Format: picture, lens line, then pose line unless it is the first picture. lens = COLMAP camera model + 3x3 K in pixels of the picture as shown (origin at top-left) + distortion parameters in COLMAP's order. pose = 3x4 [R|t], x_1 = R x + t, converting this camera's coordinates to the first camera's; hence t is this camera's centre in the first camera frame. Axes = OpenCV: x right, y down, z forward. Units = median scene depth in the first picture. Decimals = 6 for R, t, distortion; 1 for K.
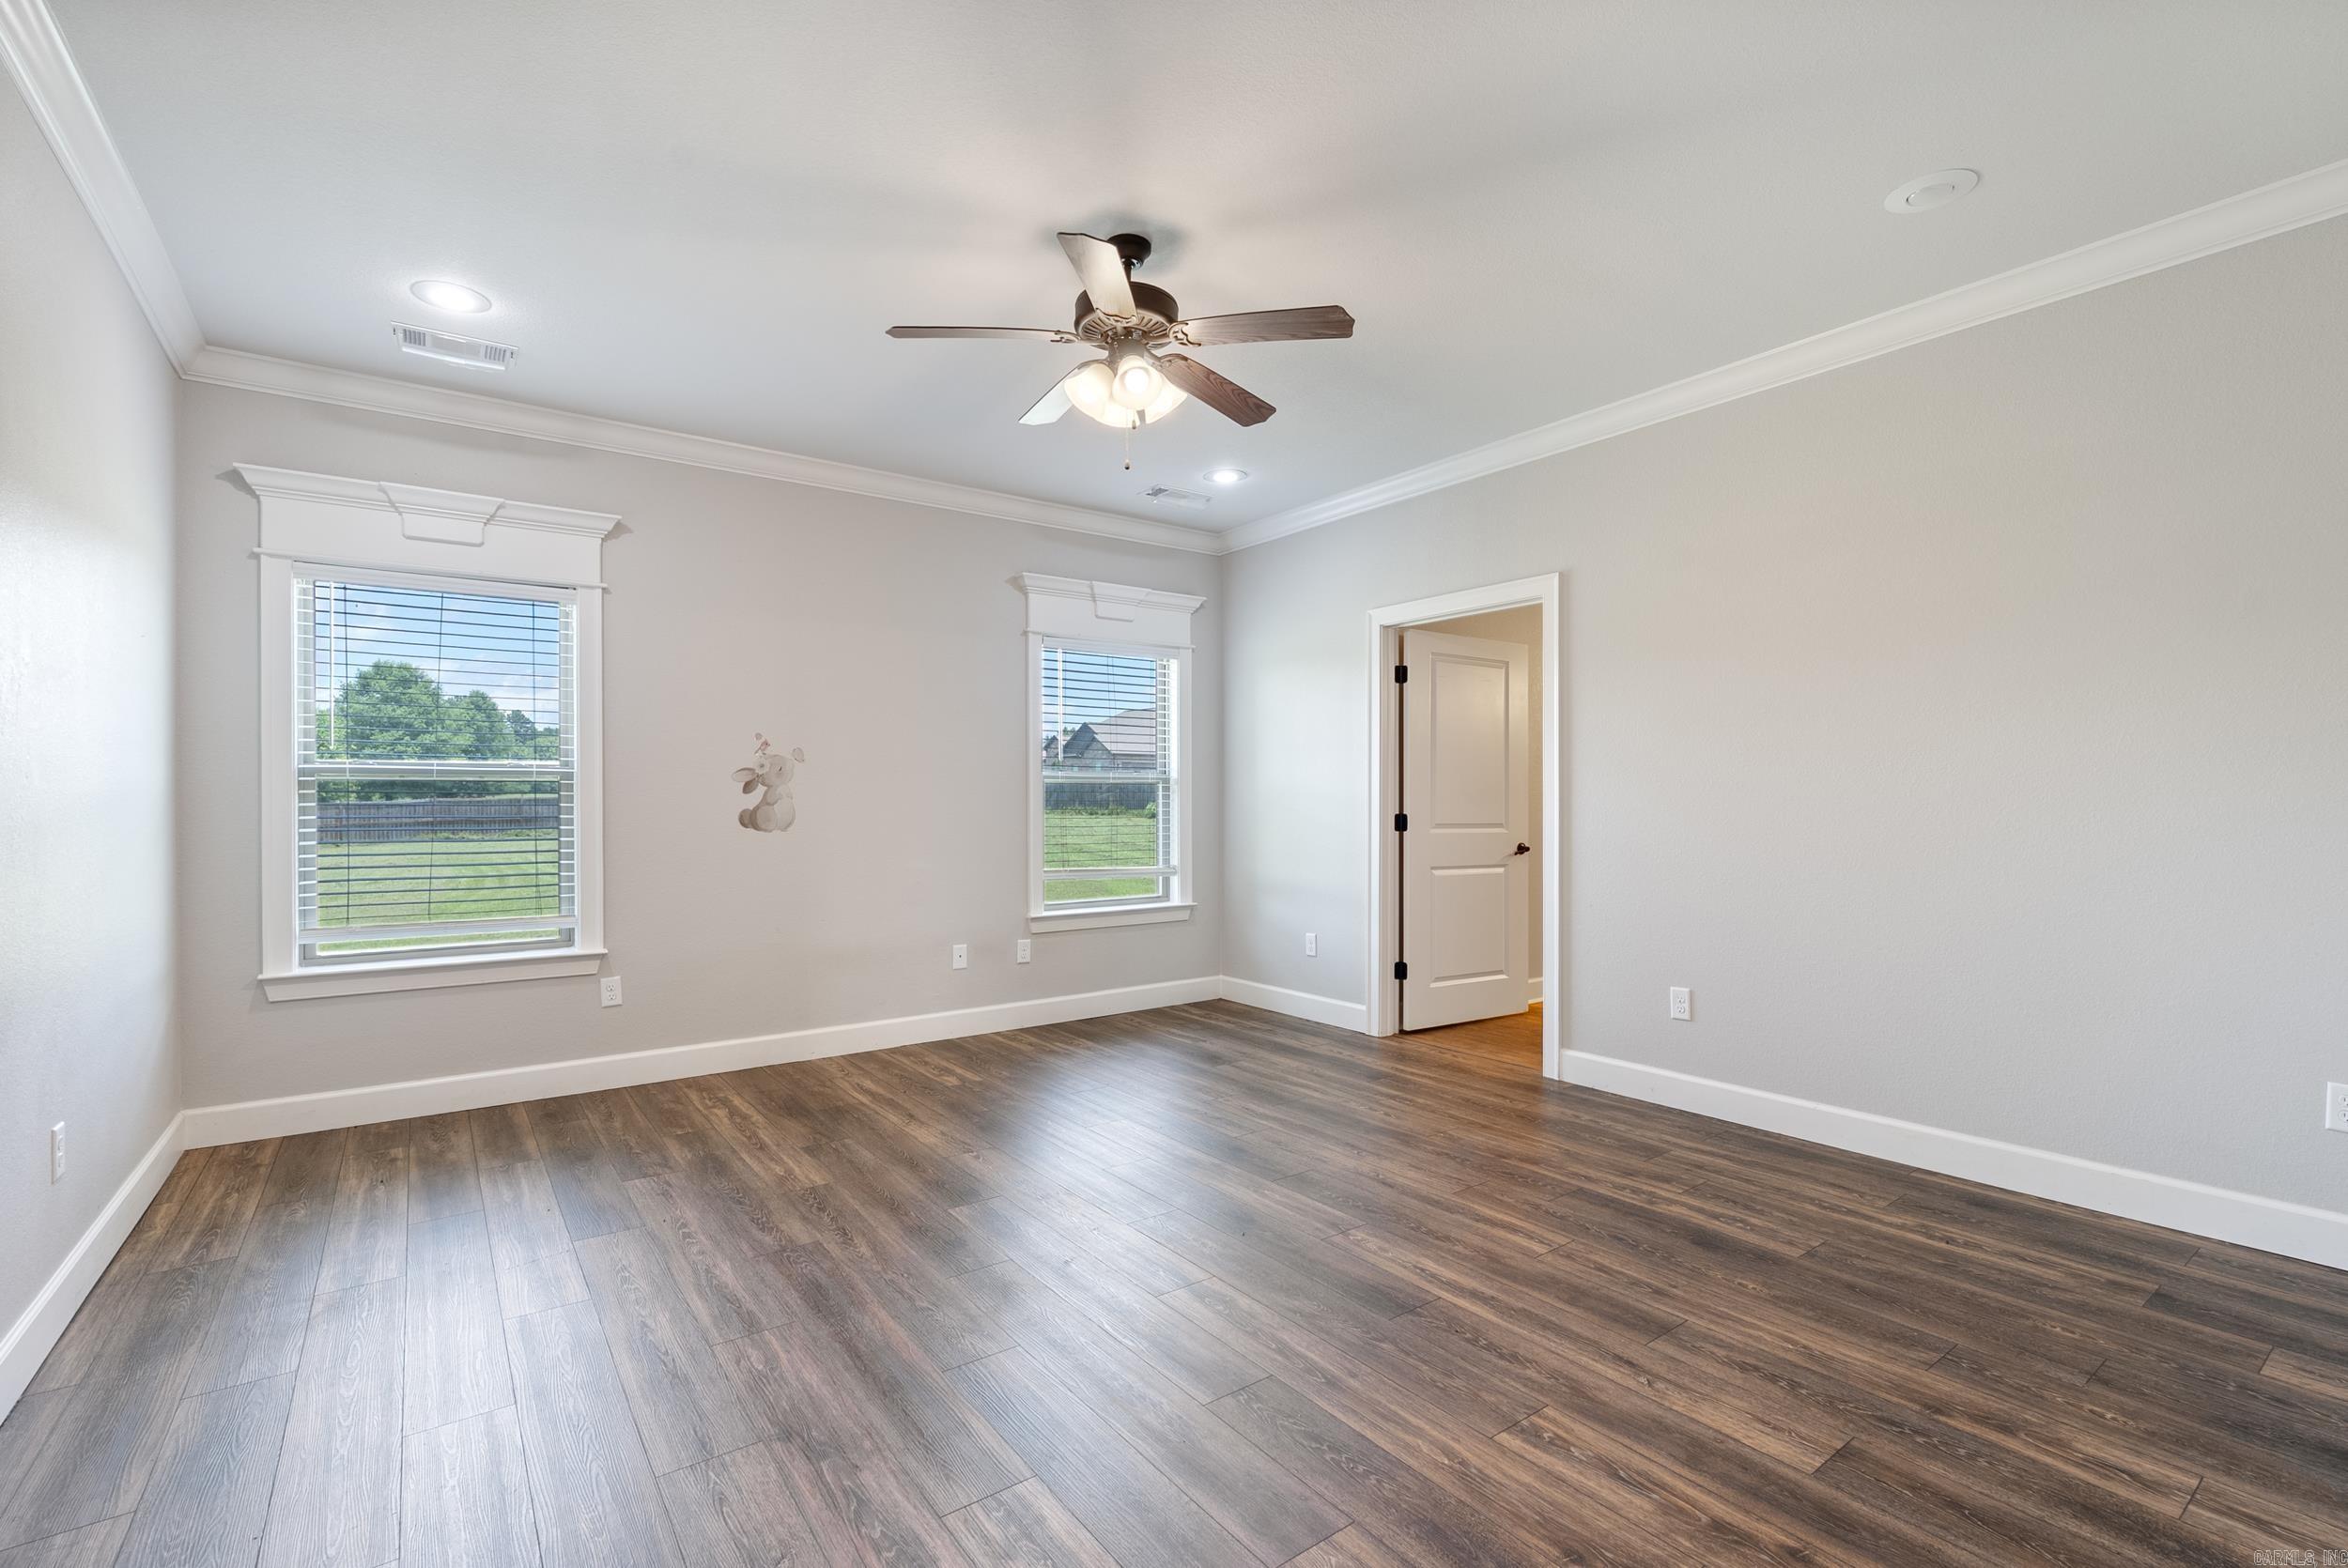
lens RADIAL K [[1036.6, 0, 1175.9], [0, 1036.6, 788.9], [0, 0, 1]] dist [-0.005284, 0.000127]
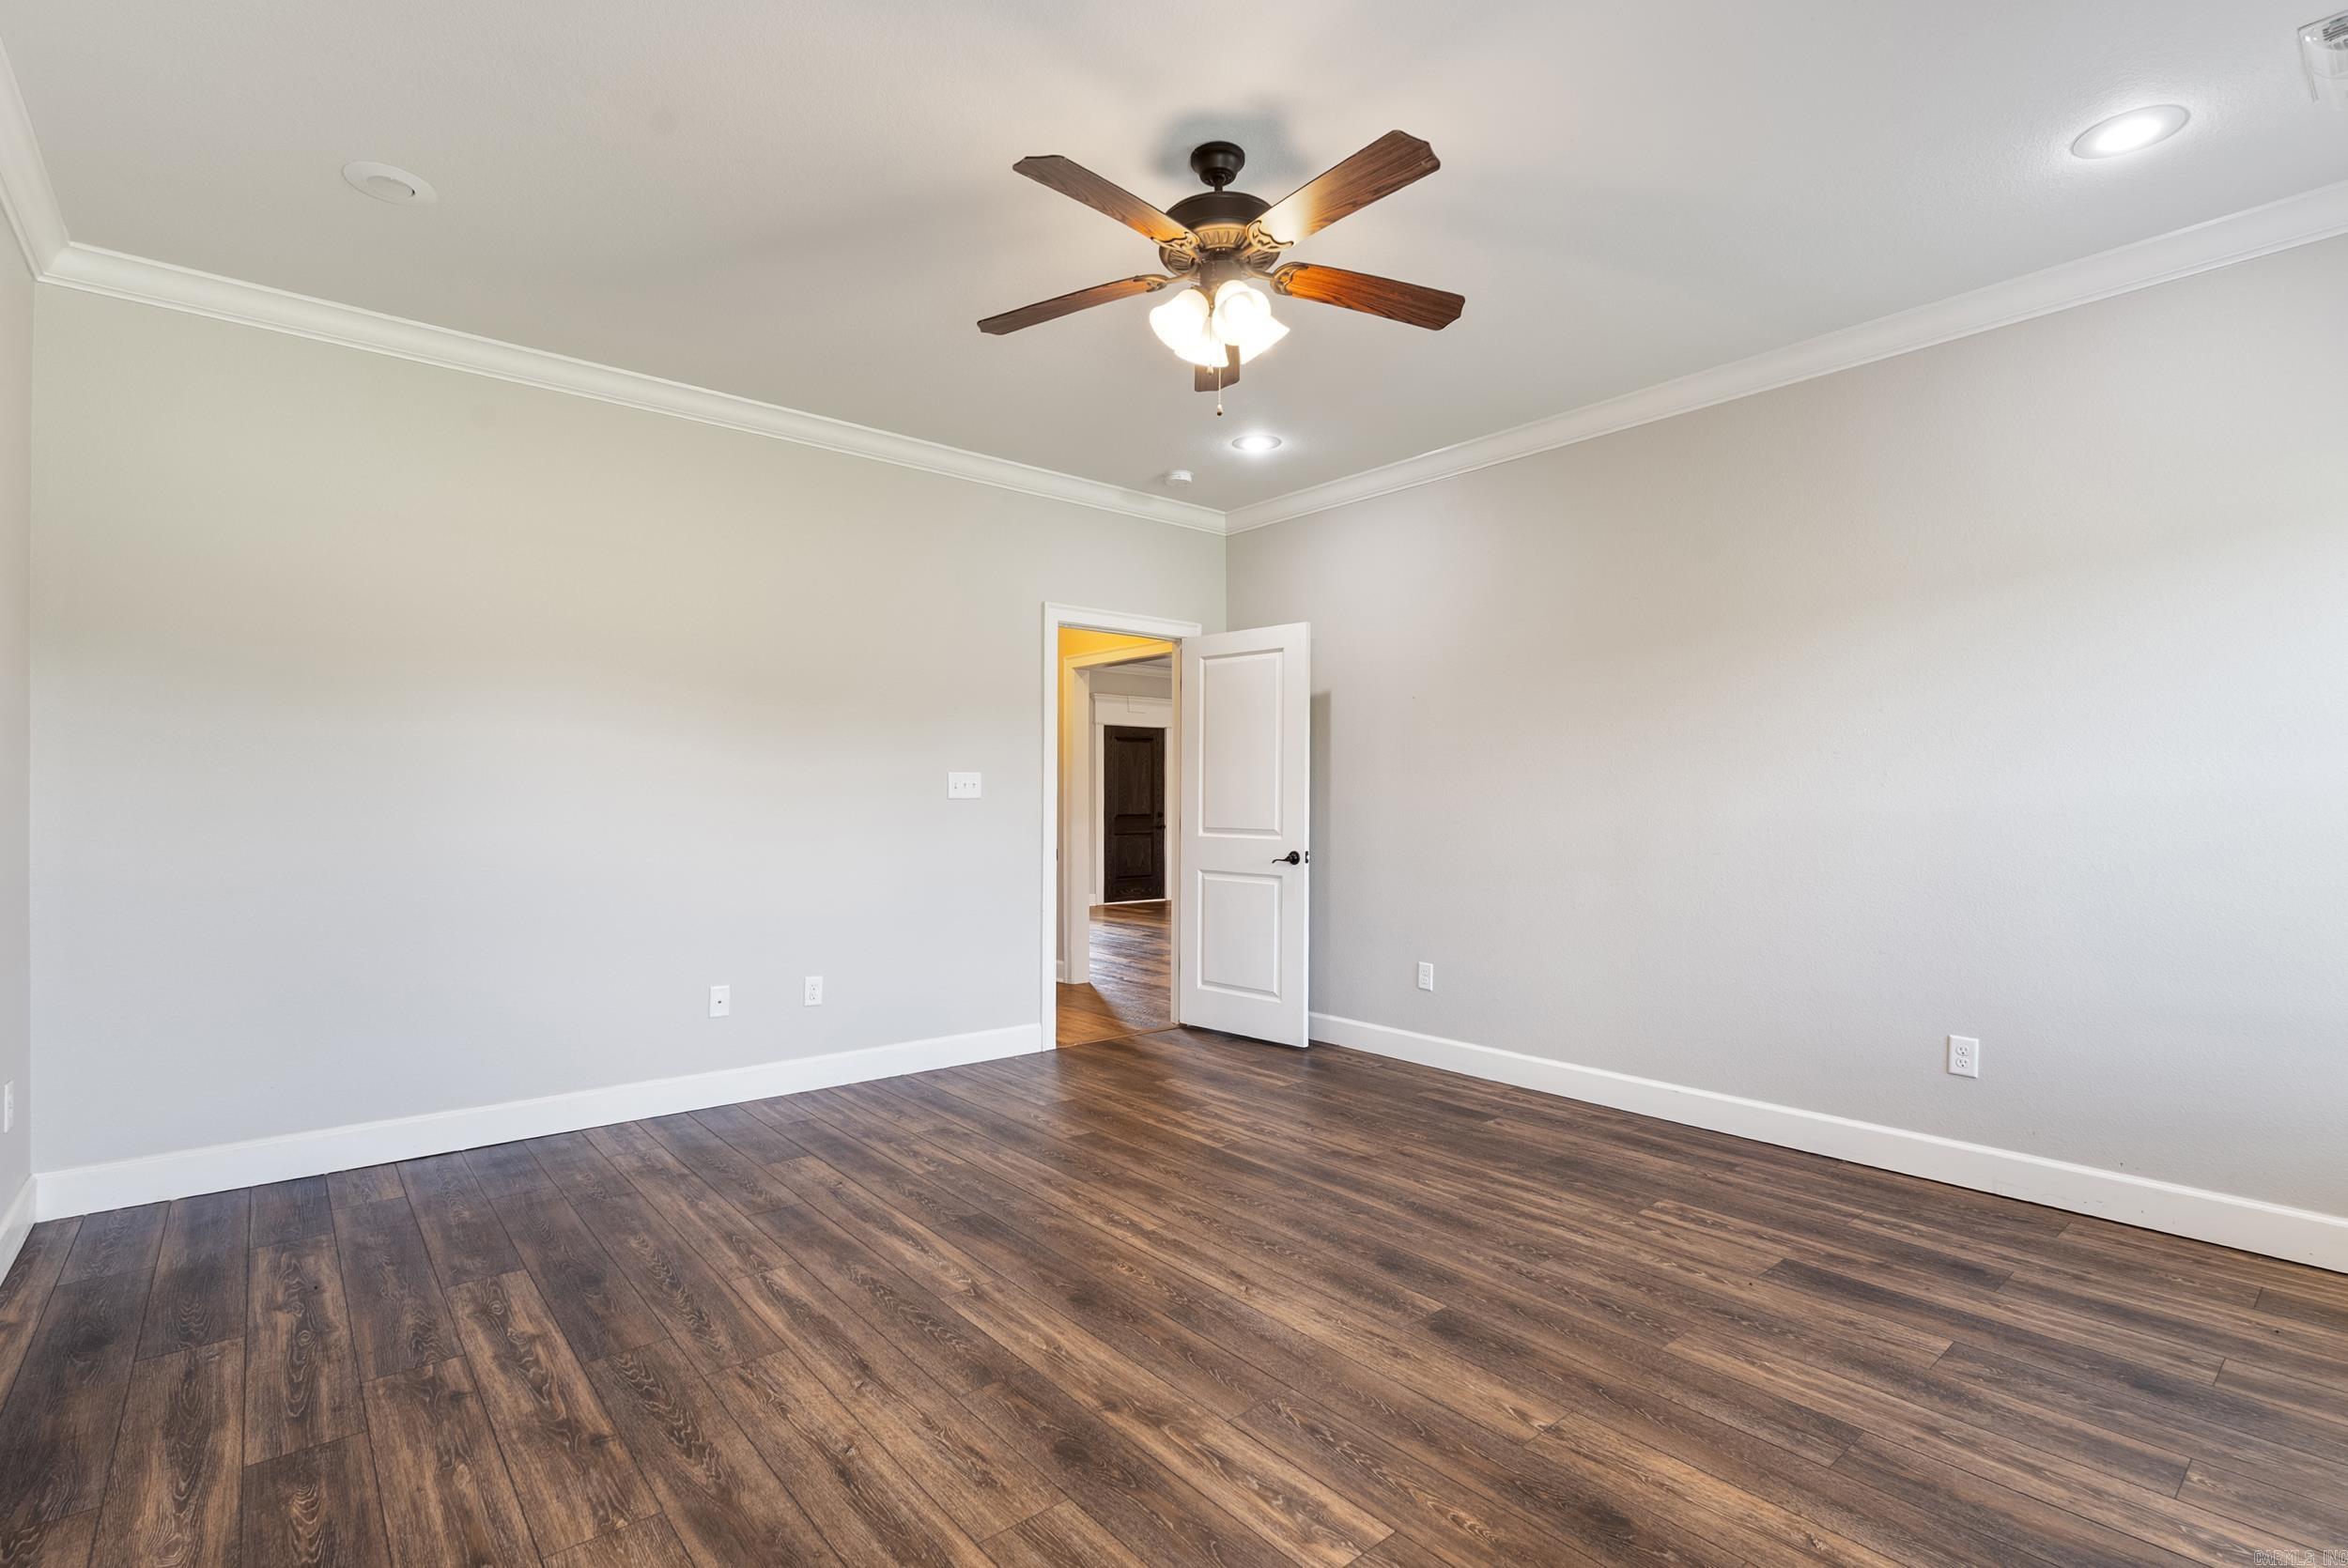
lens RADIAL K [[1030.4, 0, 1175.3], [0, 1030.4, 785.2], [0, 0, 1]] dist [-0.001848, -0.001422]
pose [[-0.997463, 0.000729, -0.071189, 0.043725], [0.002462, 0.999703, -0.024265, 0.015527], [0.071150, -0.024378, -0.997168, 1.607269]]
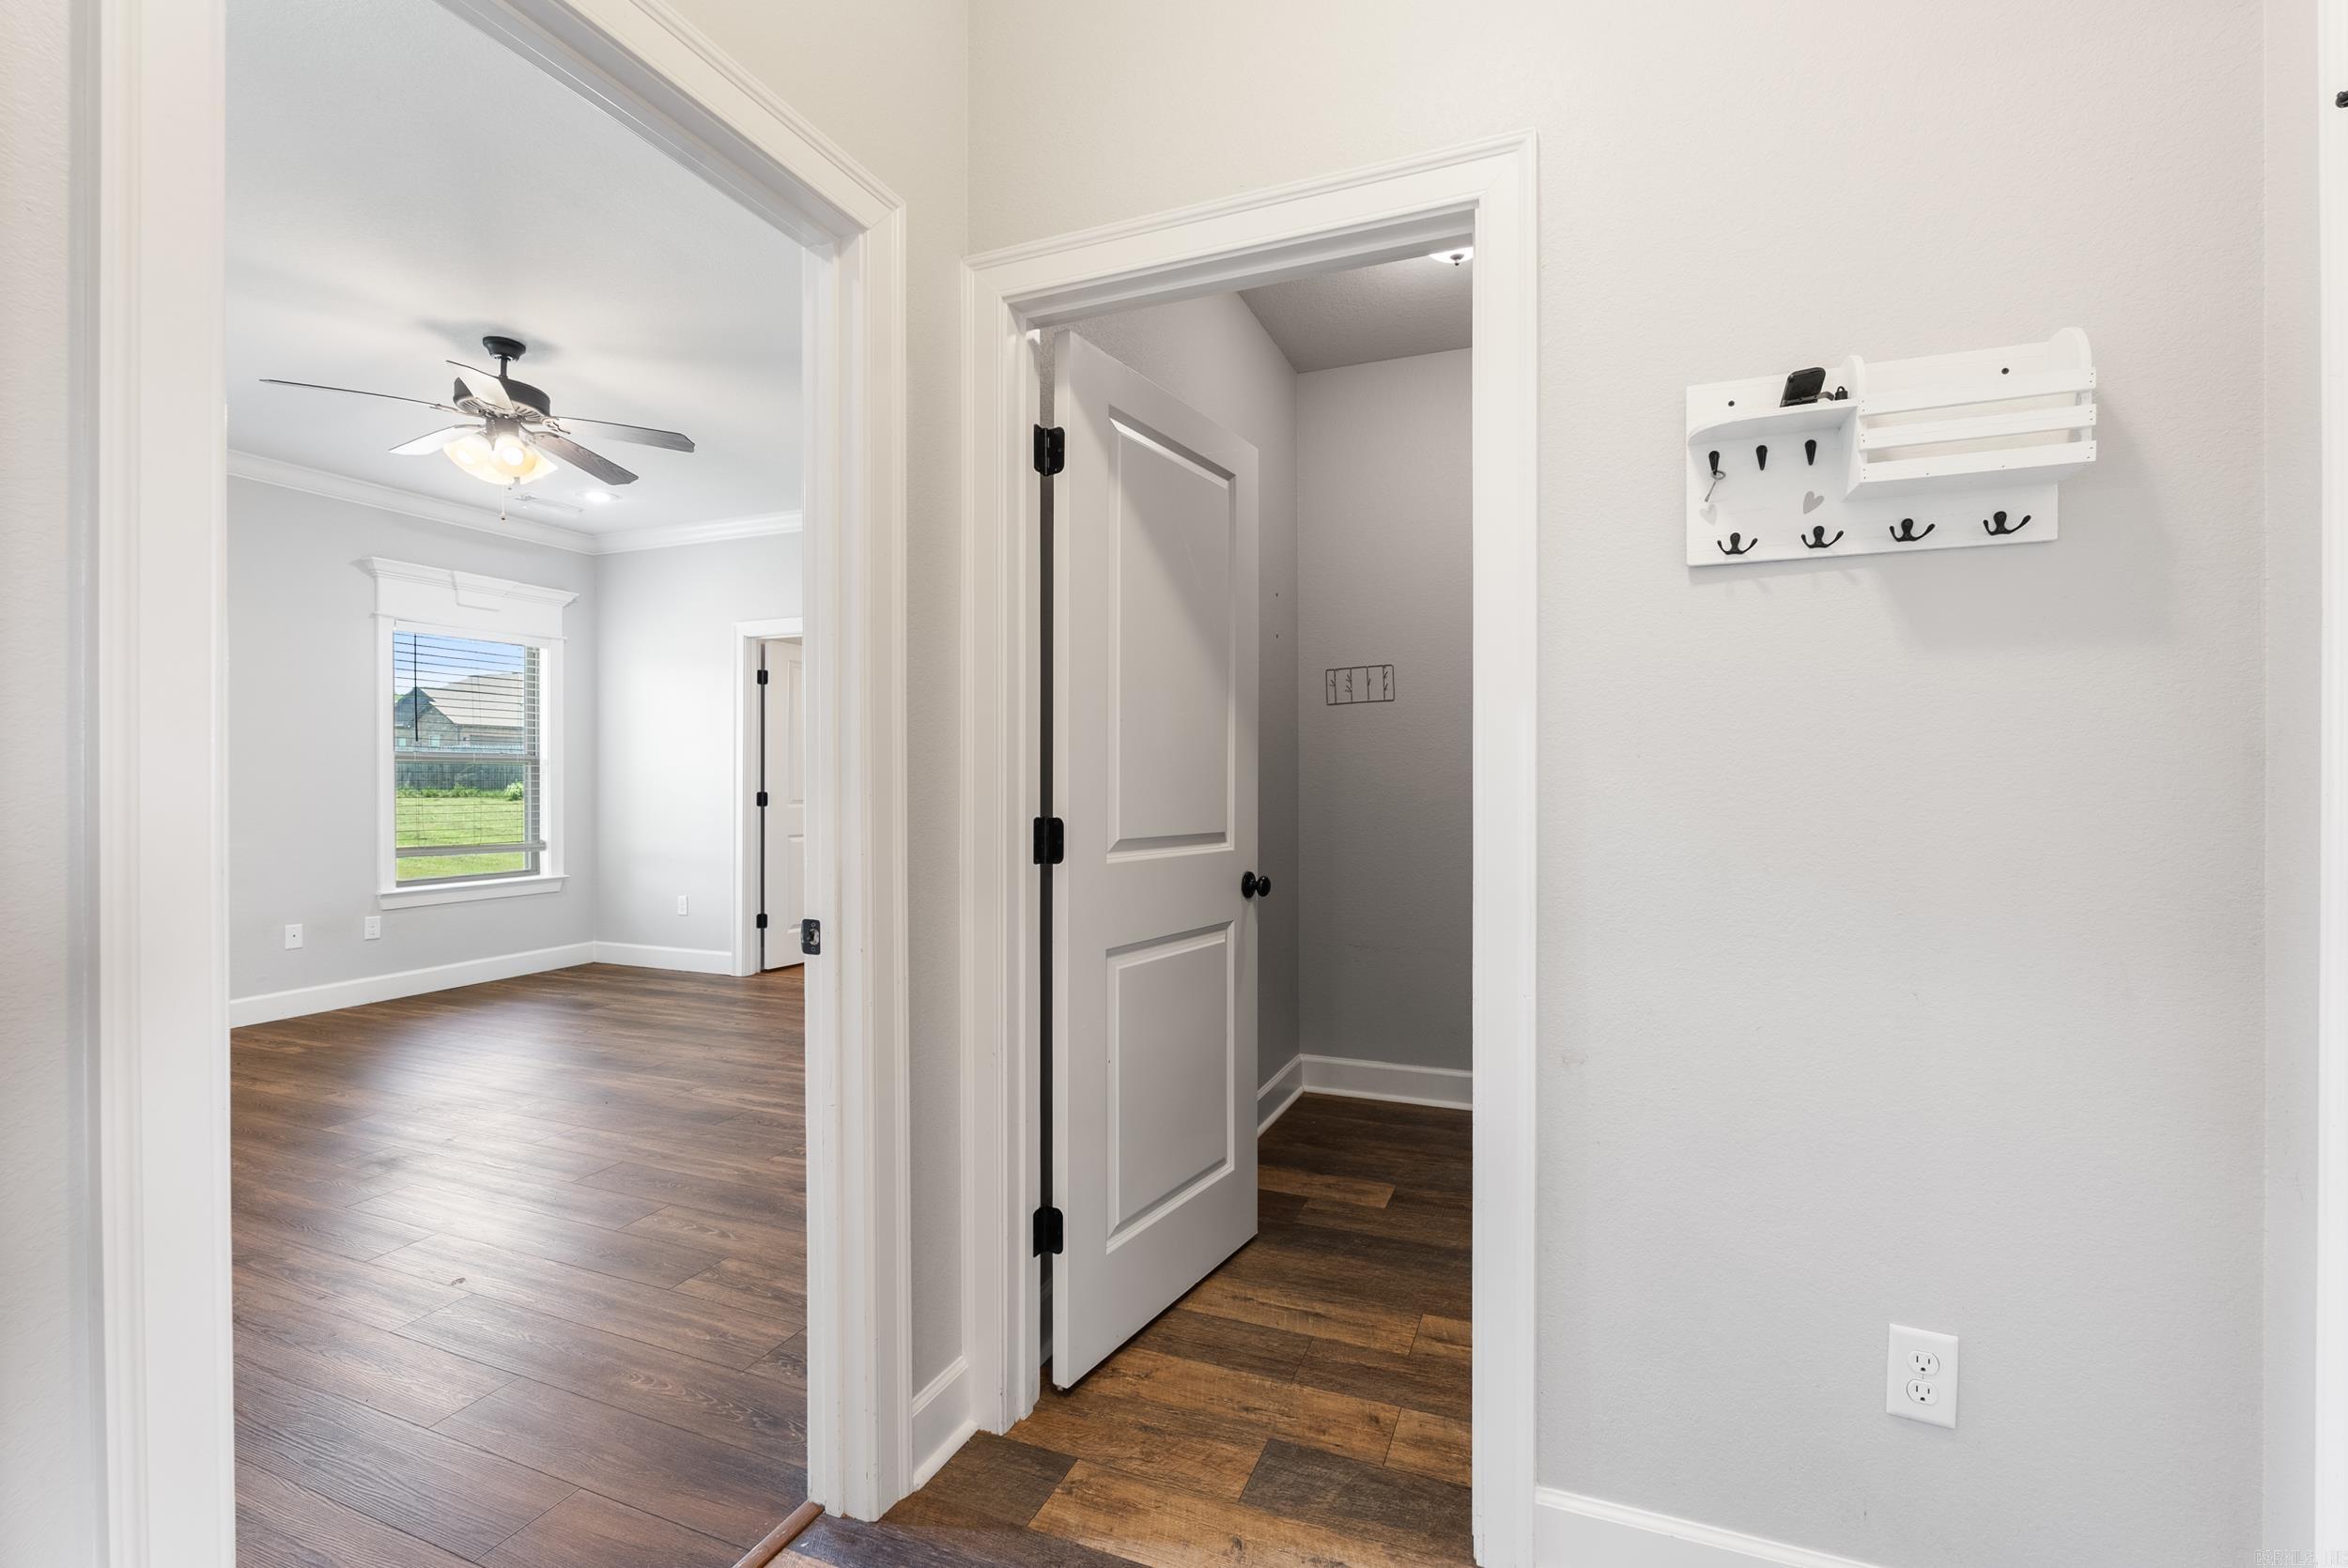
lens RADIAL K [[1036.6, 0, 1175.9], [0, 1036.6, 788.9], [0, 0, 1]] dist [-0.005284, 0.000127]
pose [[0.853475, -0.000331, 0.521133, -0.003232], [-0.008976, 0.999842, 0.015335, -0.003928], [-0.521056, -0.017766, 0.853337, -0.441604]]
